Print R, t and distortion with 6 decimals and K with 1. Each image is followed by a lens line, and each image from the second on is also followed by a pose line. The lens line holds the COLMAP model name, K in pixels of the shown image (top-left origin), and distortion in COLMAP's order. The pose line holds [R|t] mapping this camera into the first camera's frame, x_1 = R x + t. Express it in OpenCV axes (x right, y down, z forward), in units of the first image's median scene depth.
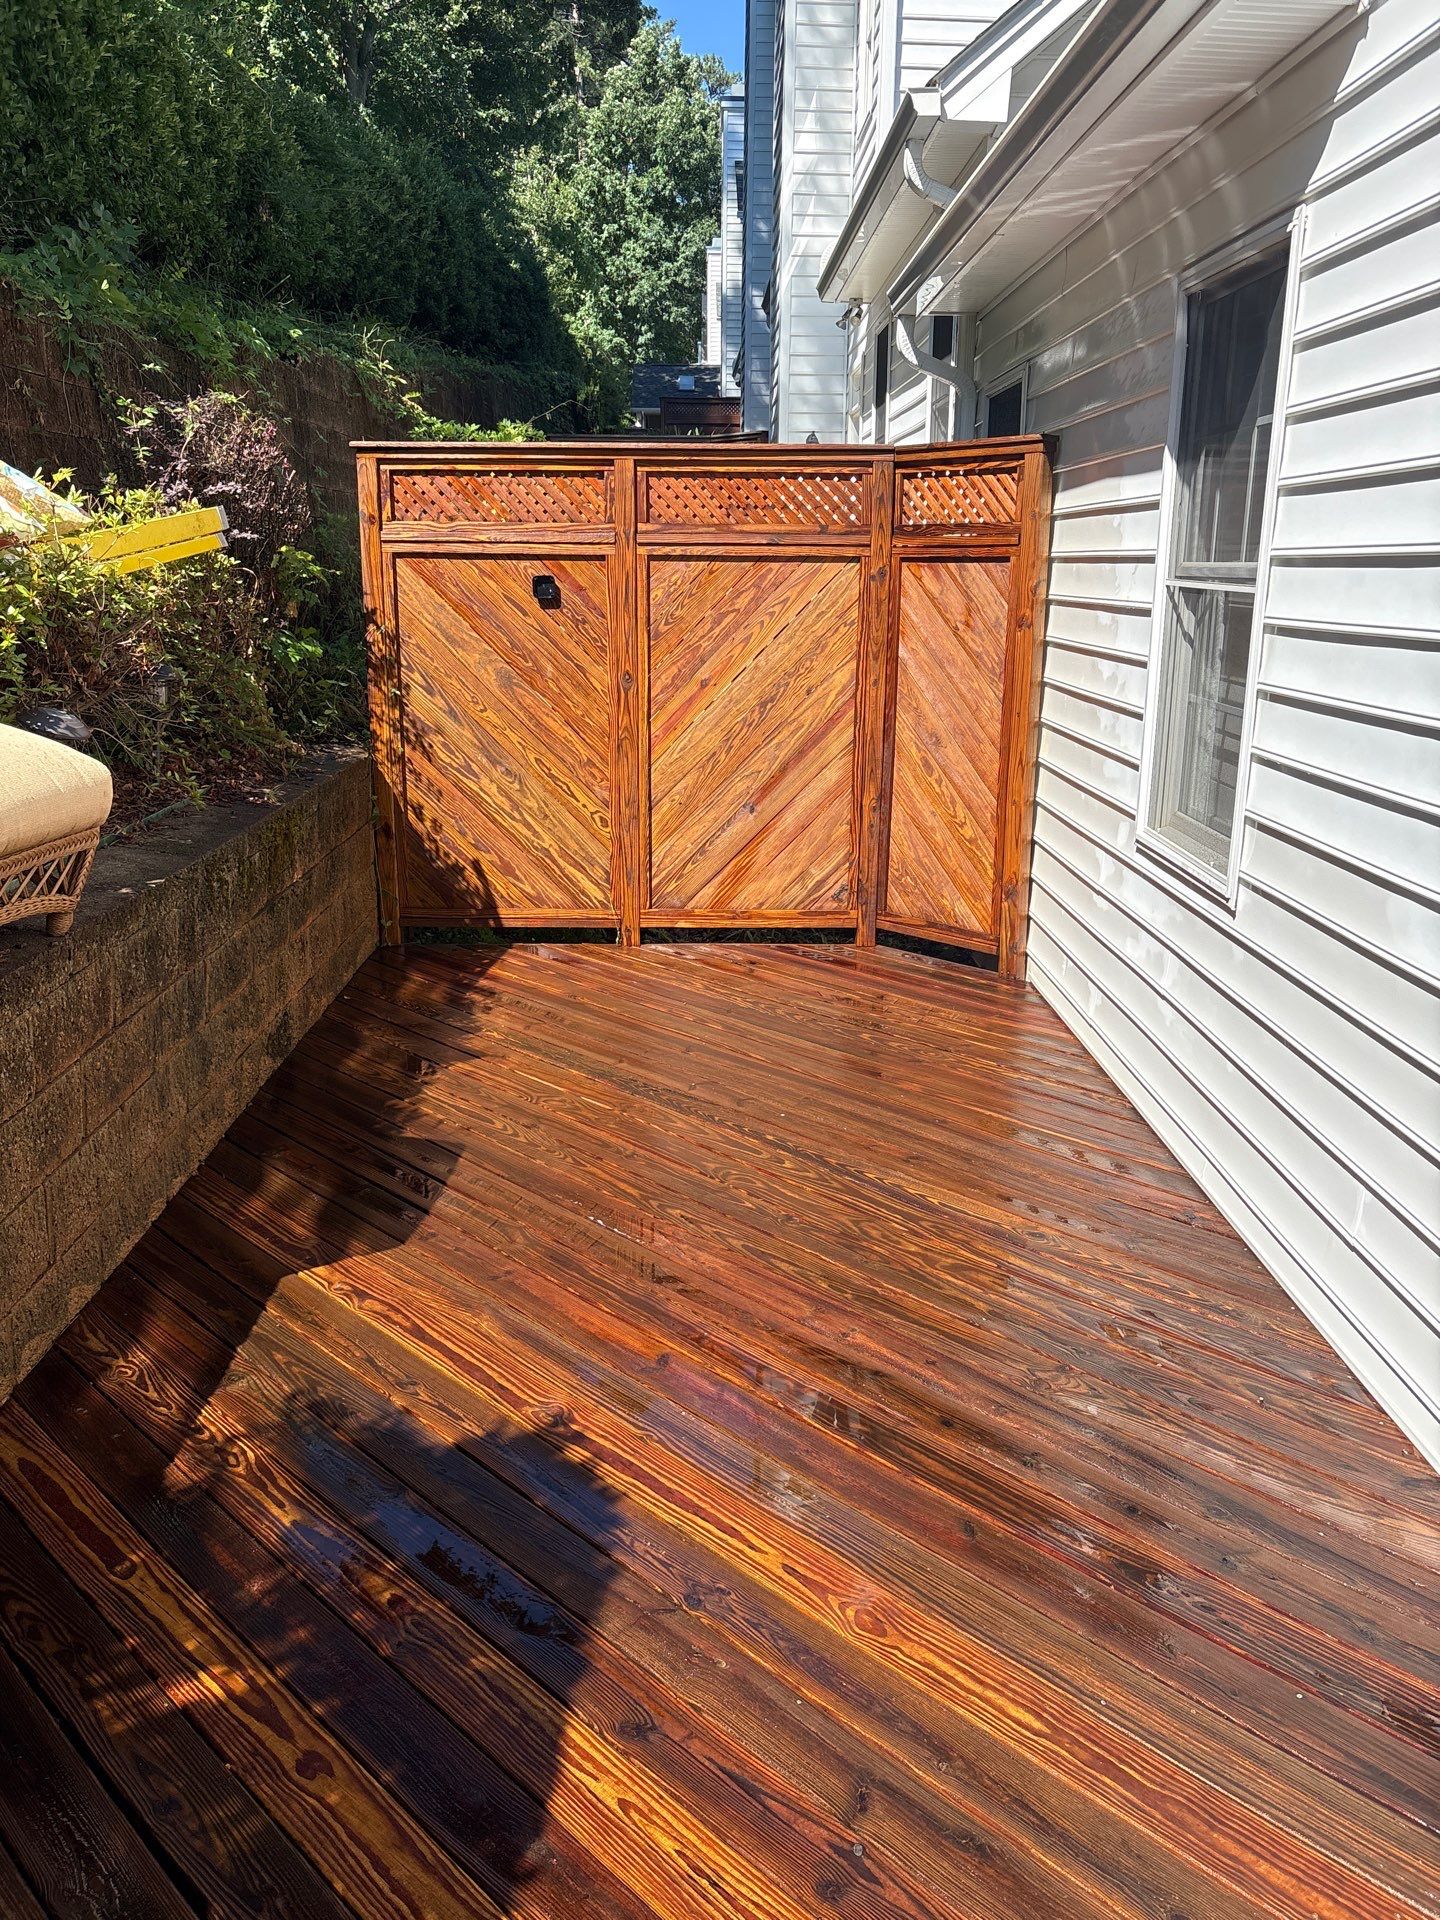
lens RADIAL K [[1428.5, 0, 732.0], [0, 1428.5, 1019.3], [0, 0, 1]] dist [0.052195, -0.075546]
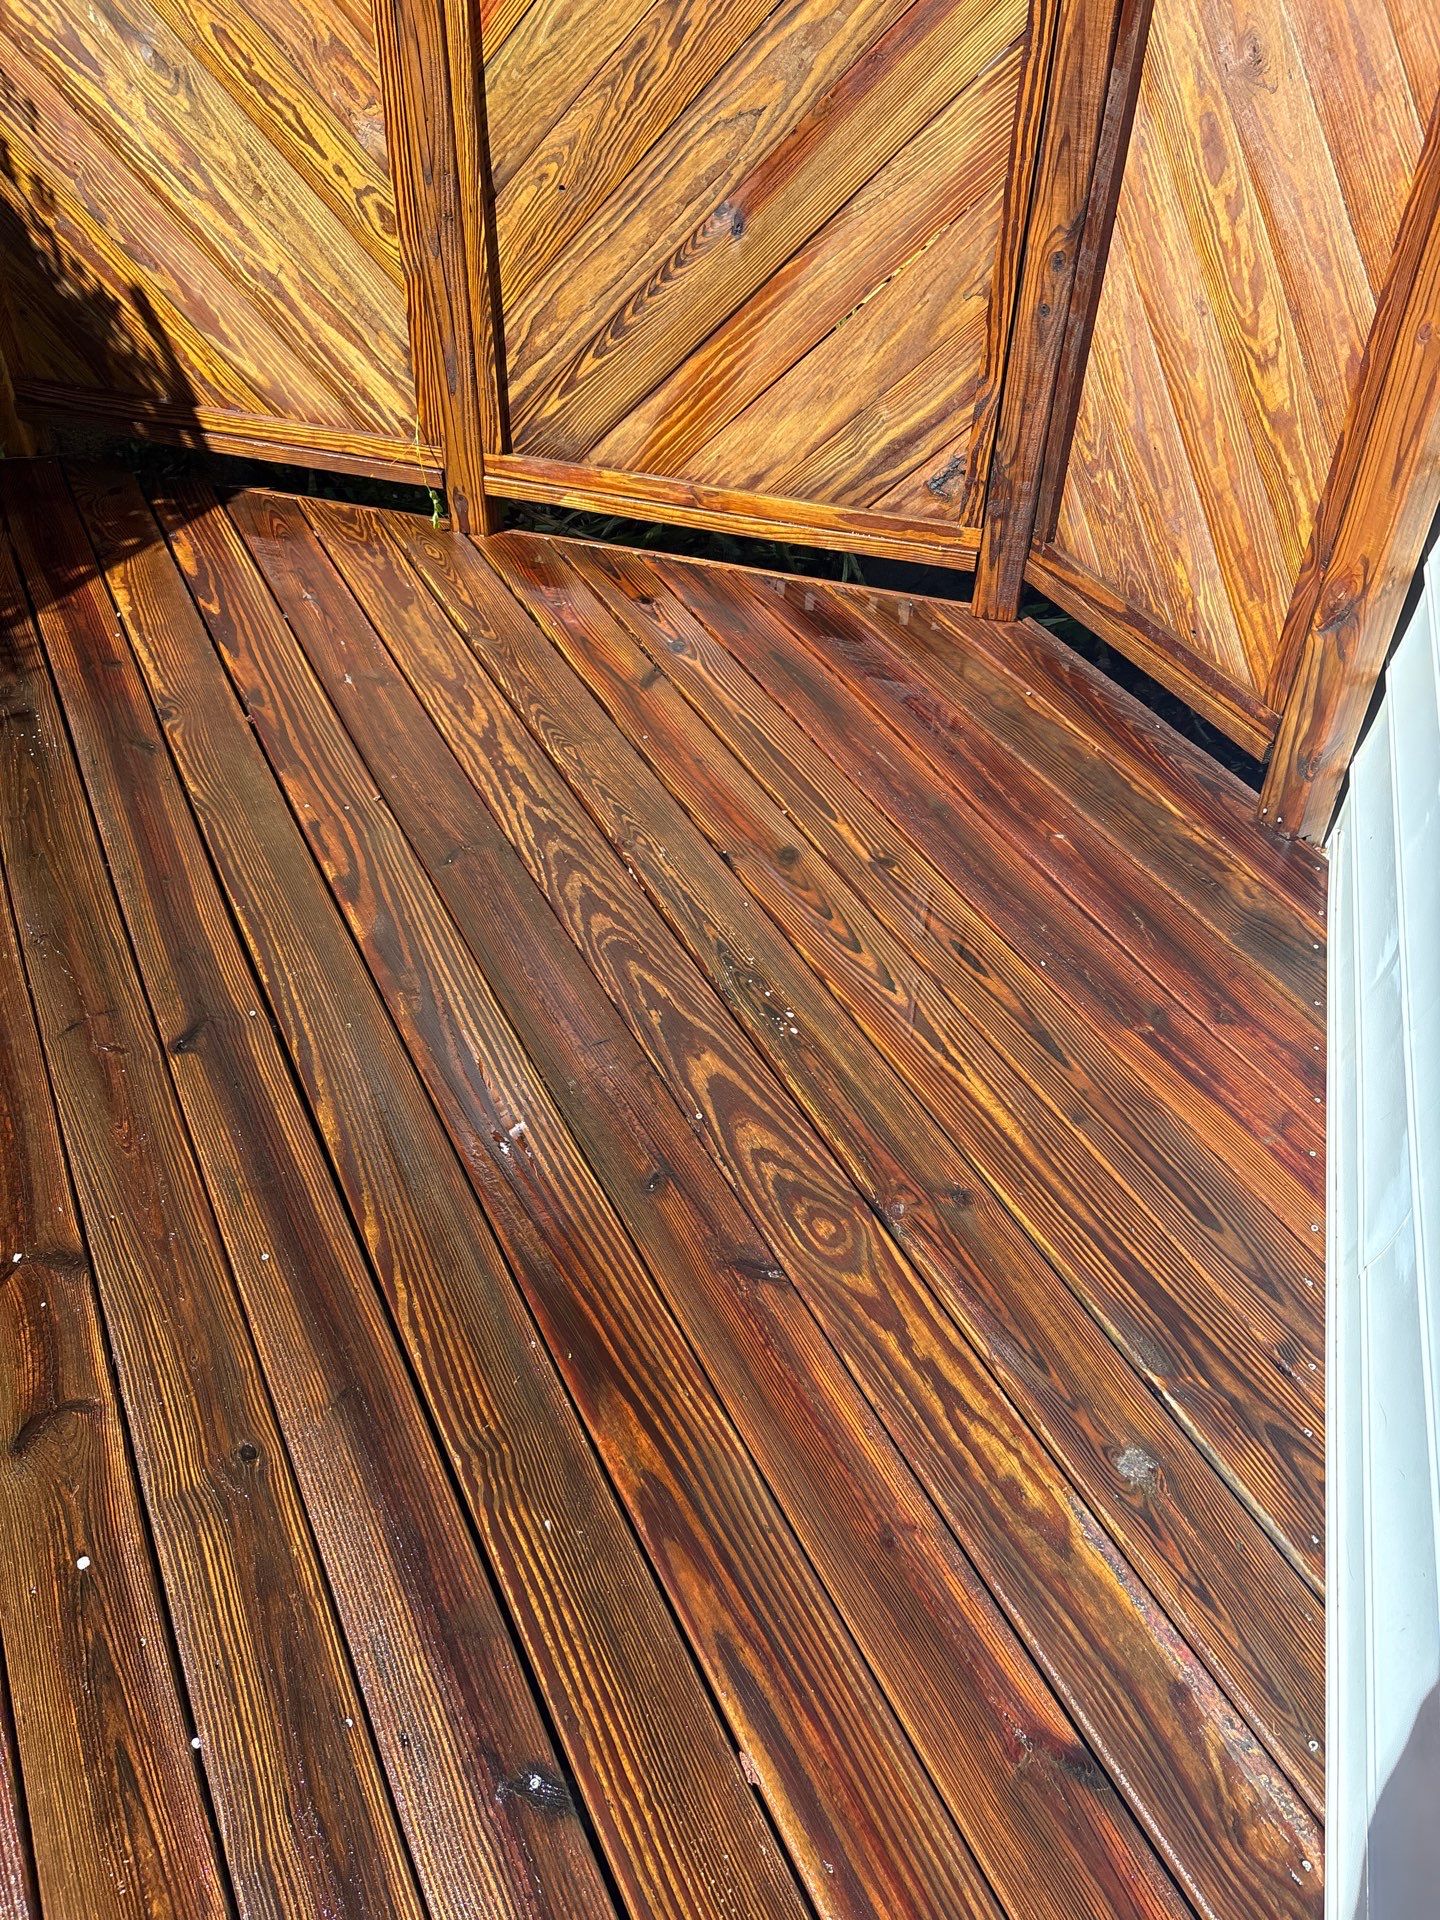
lens RADIAL K [[1428.5, 0, 732.0], [0, 1428.5, 1019.3], [0, 0, 1]] dist [0.052195, -0.075546]
pose [[0.947826, 0.230260, -0.220470, 0.145059], [-0.111319, 0.887112, 0.447929, -0.130306], [0.298721, -0.400016, 0.866460, 0.581972]]
